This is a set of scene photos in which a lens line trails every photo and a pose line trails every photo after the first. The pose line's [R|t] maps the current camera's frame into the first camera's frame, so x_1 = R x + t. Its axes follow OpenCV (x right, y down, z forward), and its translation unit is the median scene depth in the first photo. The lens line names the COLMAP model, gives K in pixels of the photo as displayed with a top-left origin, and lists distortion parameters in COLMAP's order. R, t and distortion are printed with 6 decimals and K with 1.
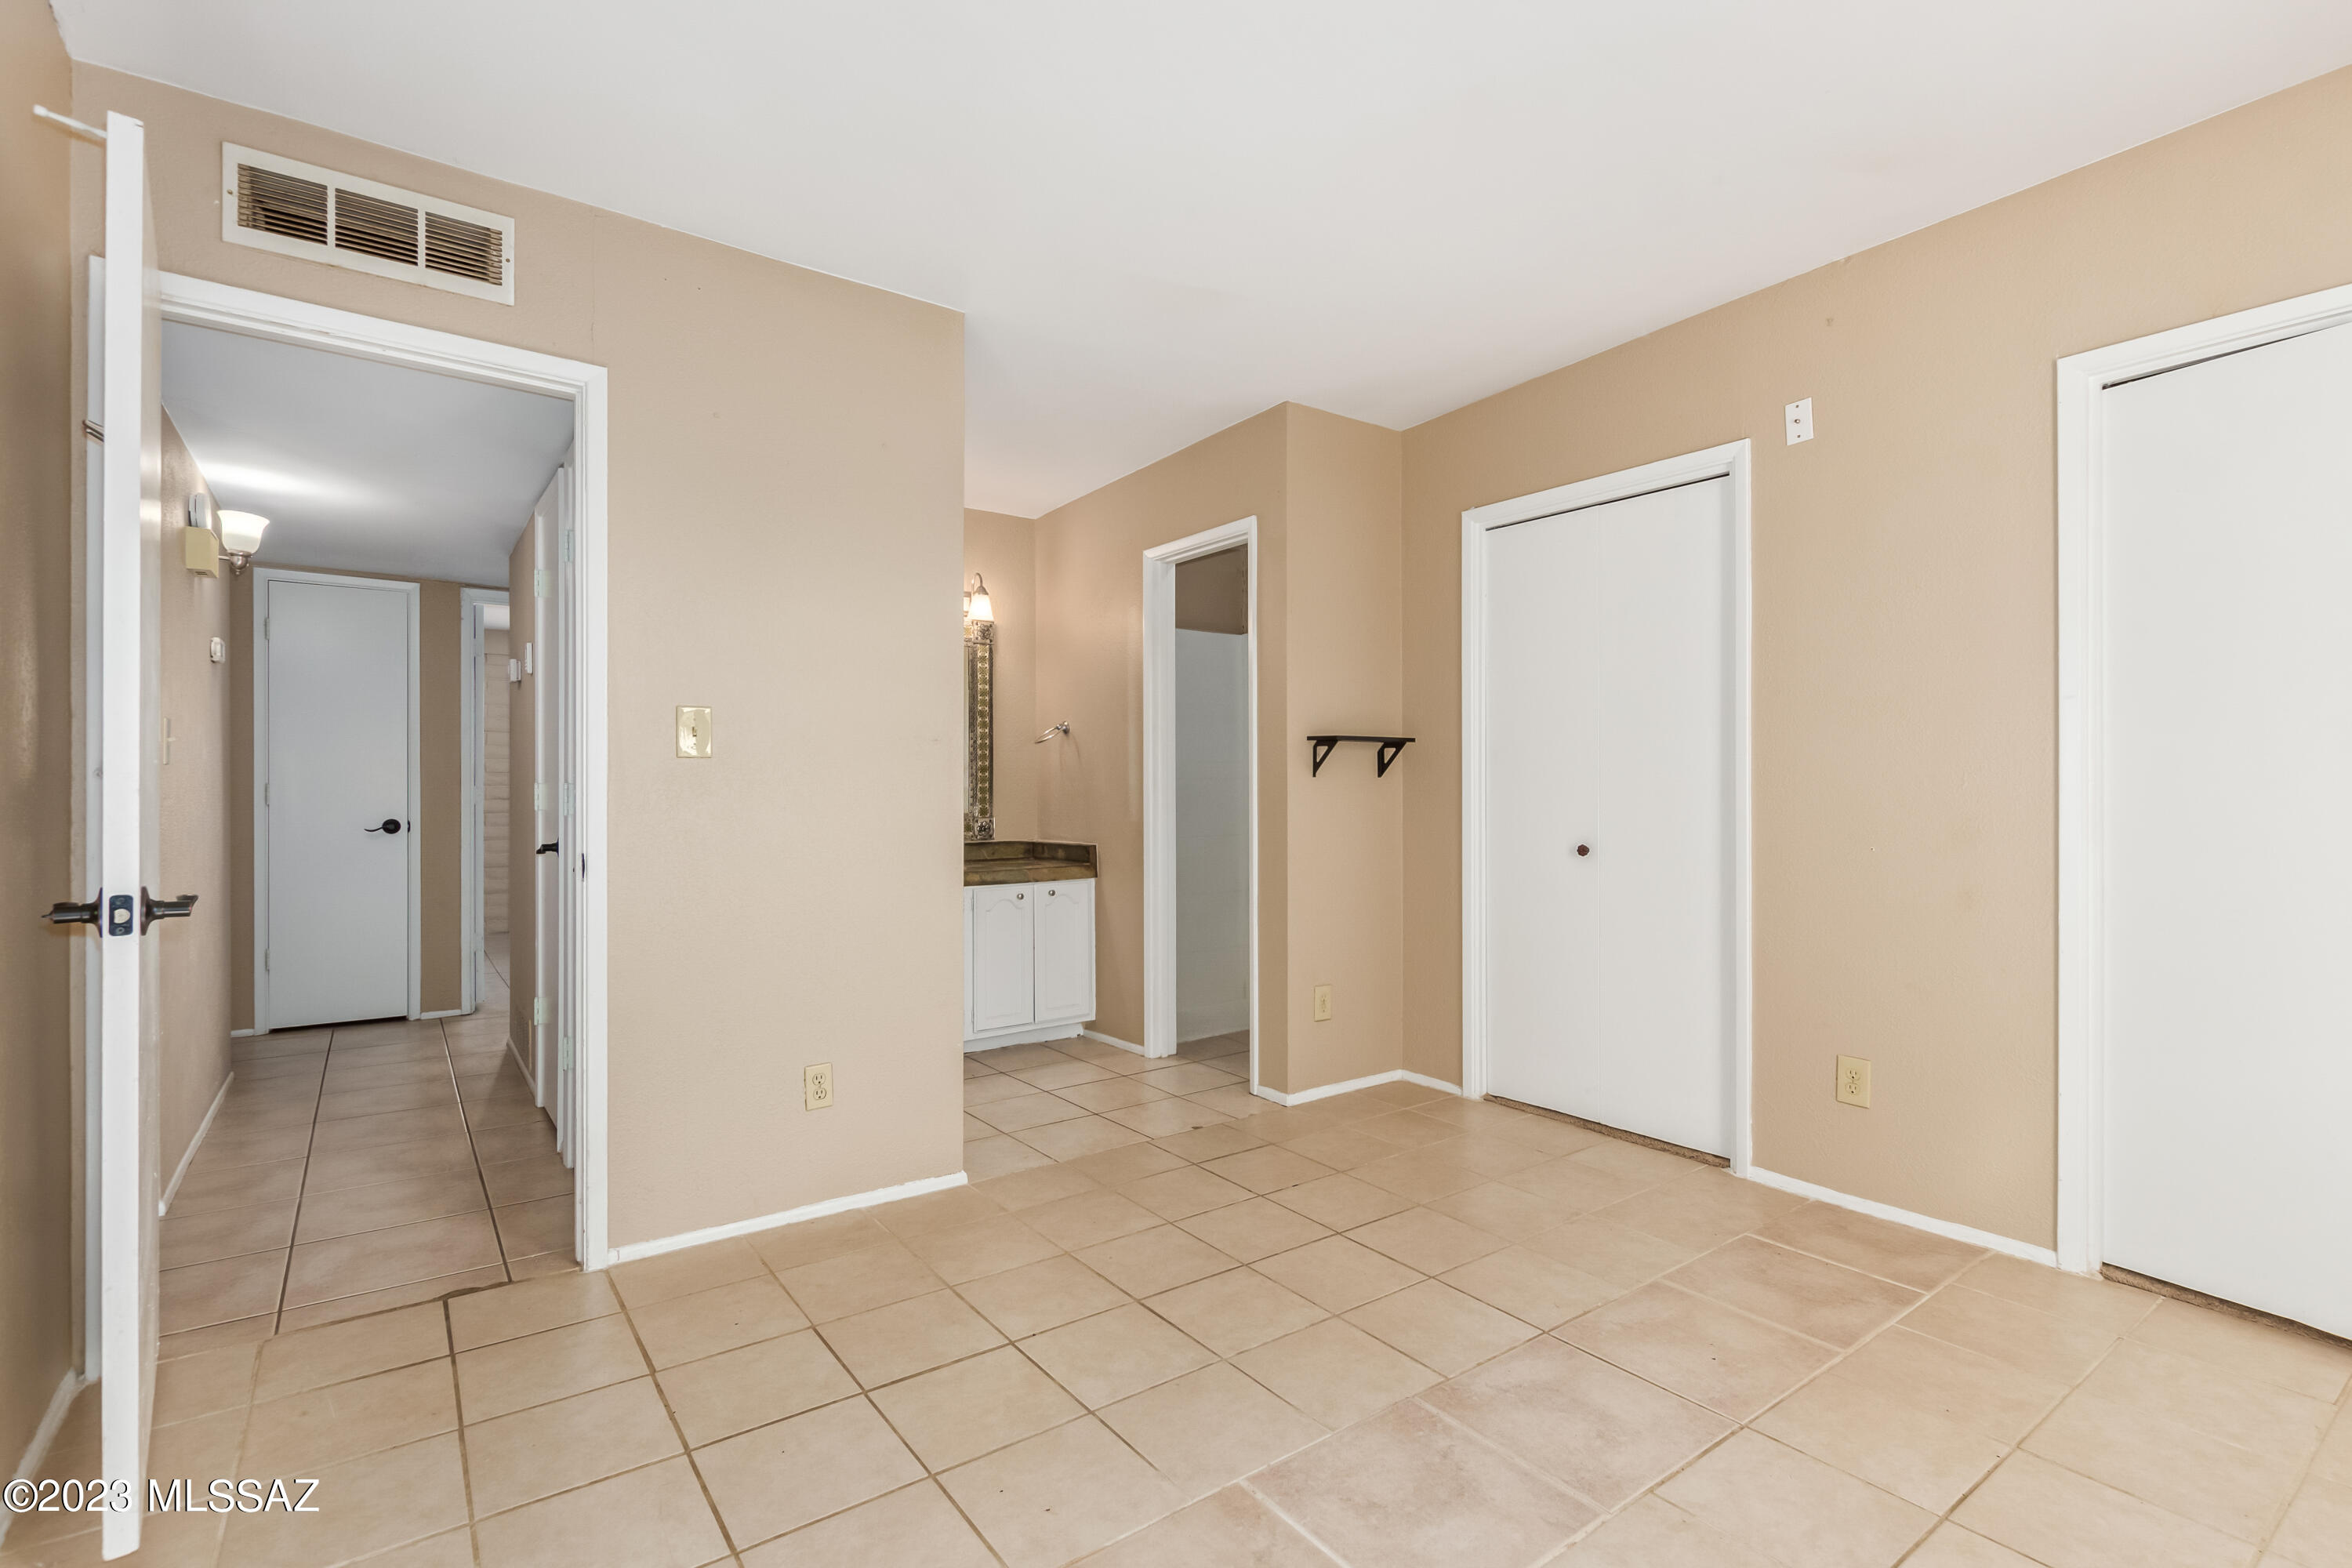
lens RADIAL K [[1083.9, 0, 1190.5], [0, 1083.9, 792.5], [0, 0, 1]] dist [0.002542, -0.000493]
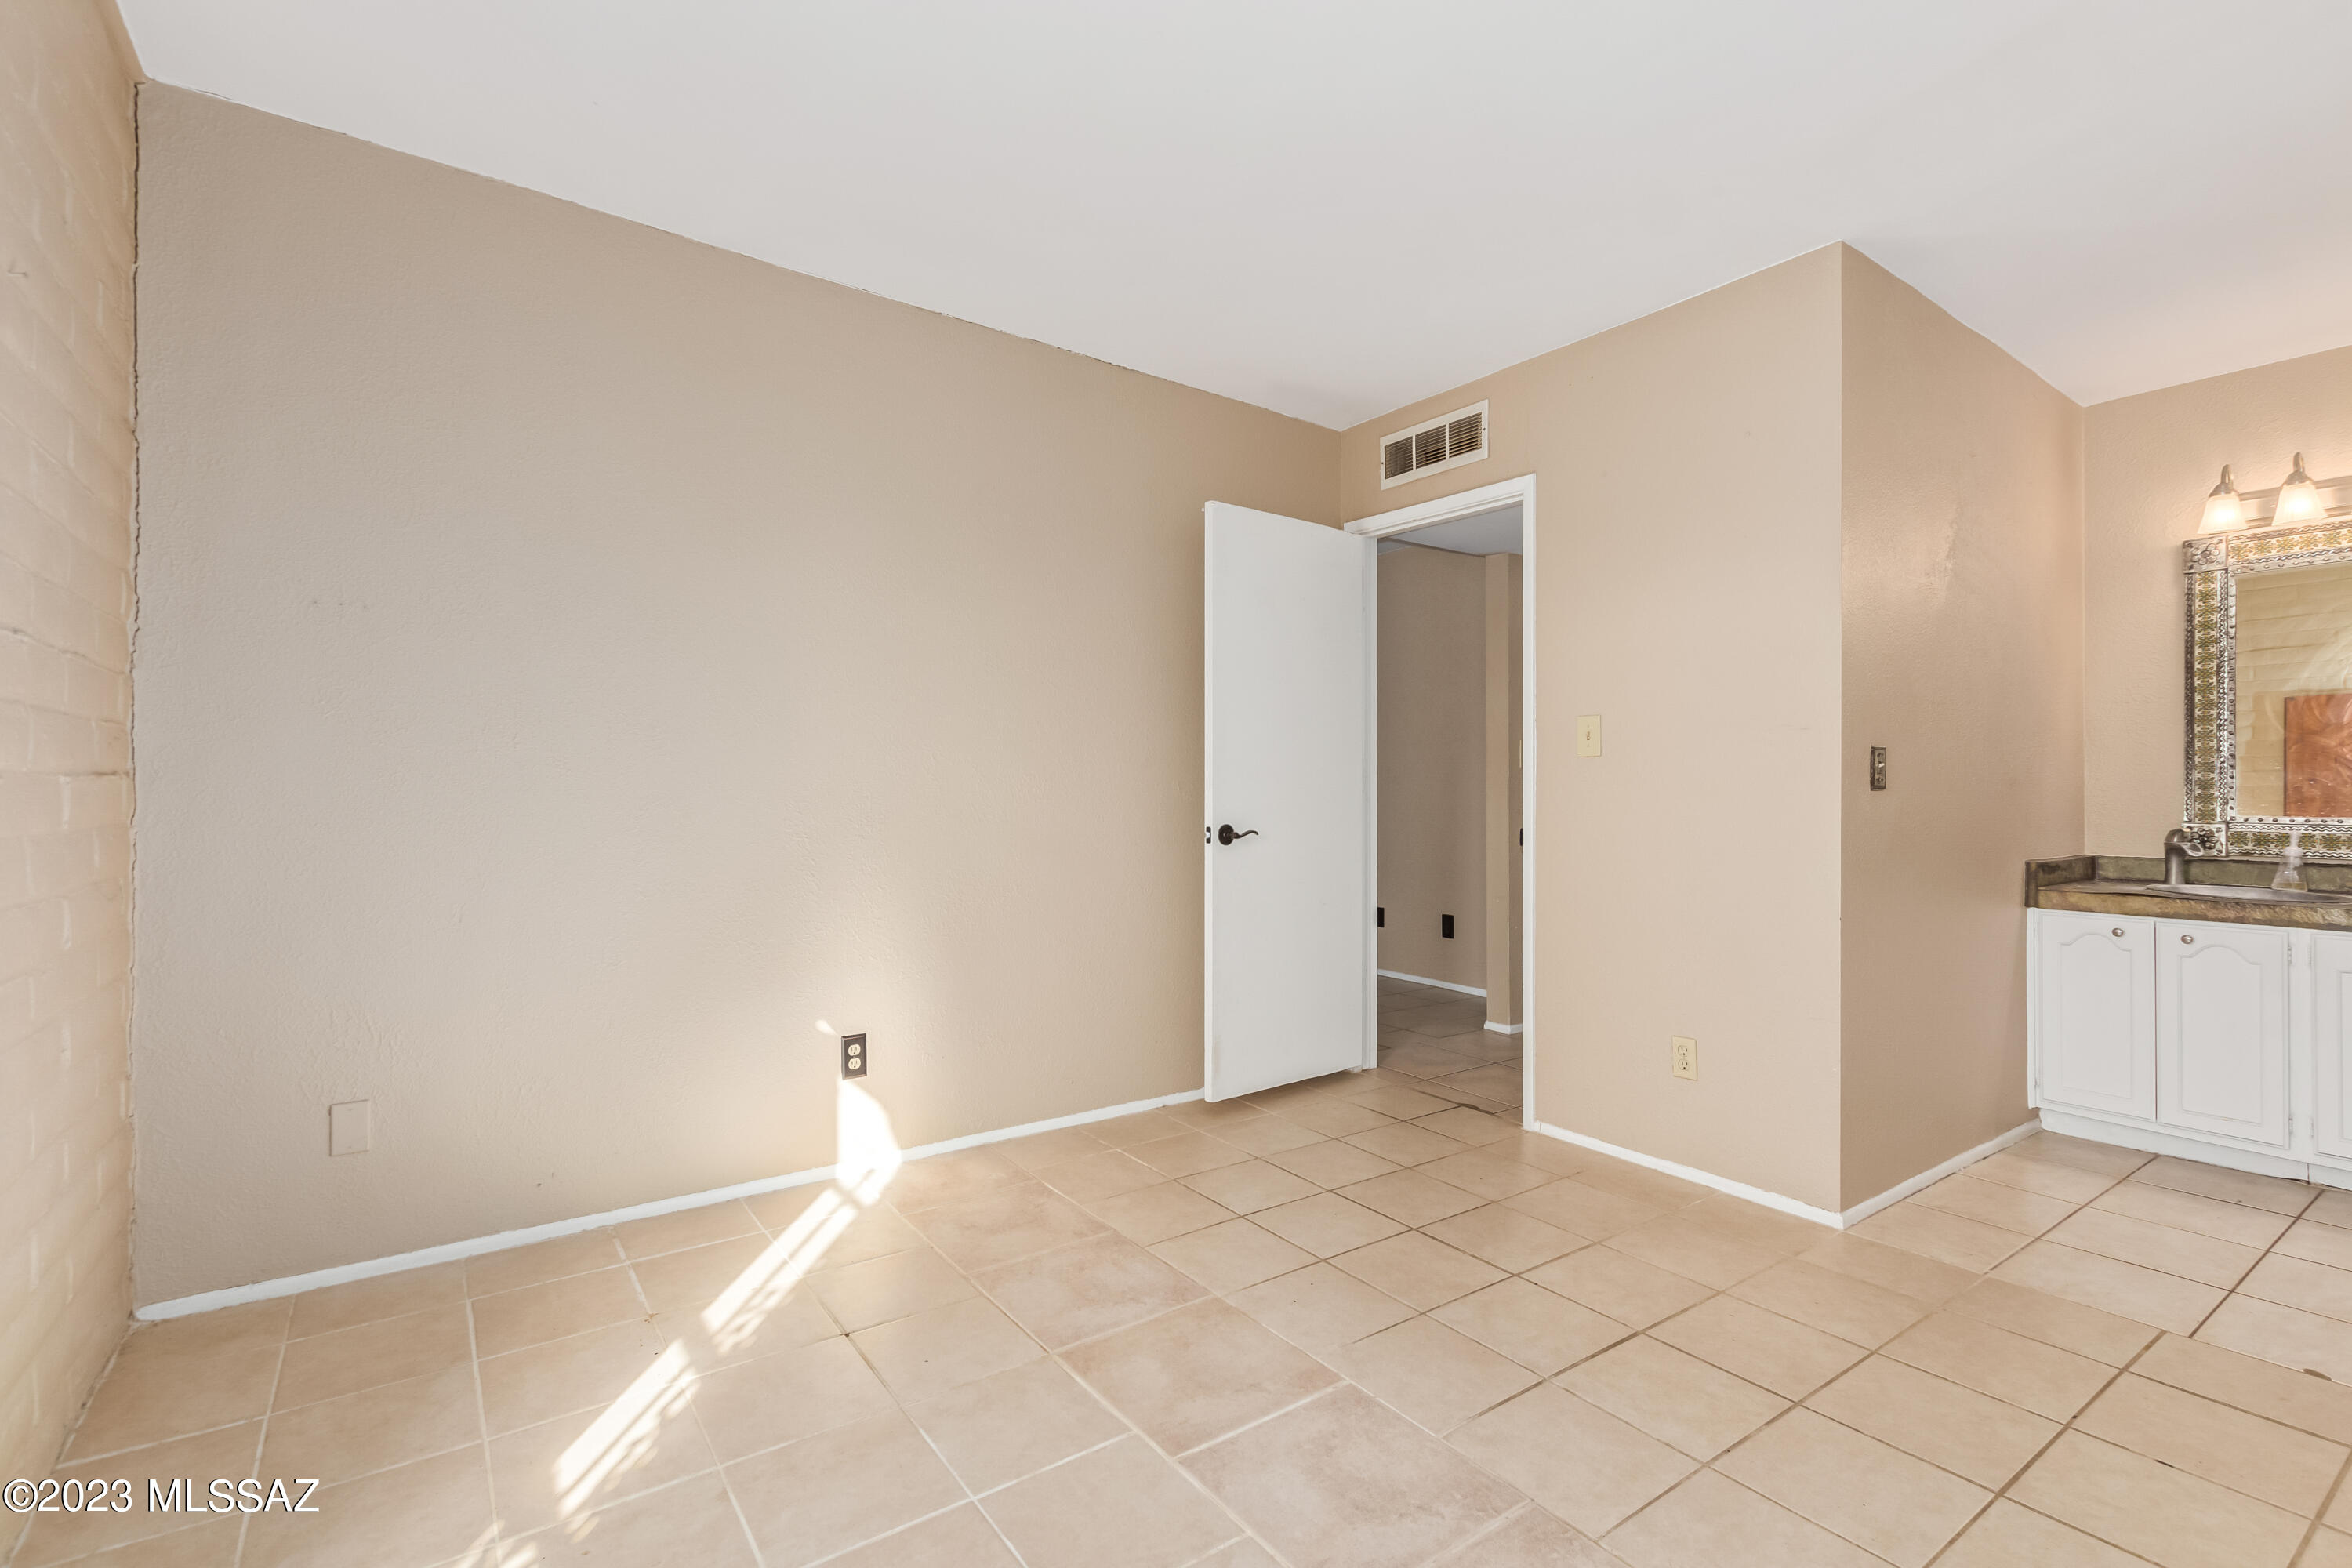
lens RADIAL K [[1083.9, 0, 1190.5], [0, 1083.9, 792.5], [0, 0, 1]] dist [0.002542, -0.000493]
pose [[-0.022401, 0.009096, -0.999708, 0.893864], [-0.003424, 0.999952, 0.009175, -0.001227], [0.999743, 0.003629, -0.022369, 0.639060]]
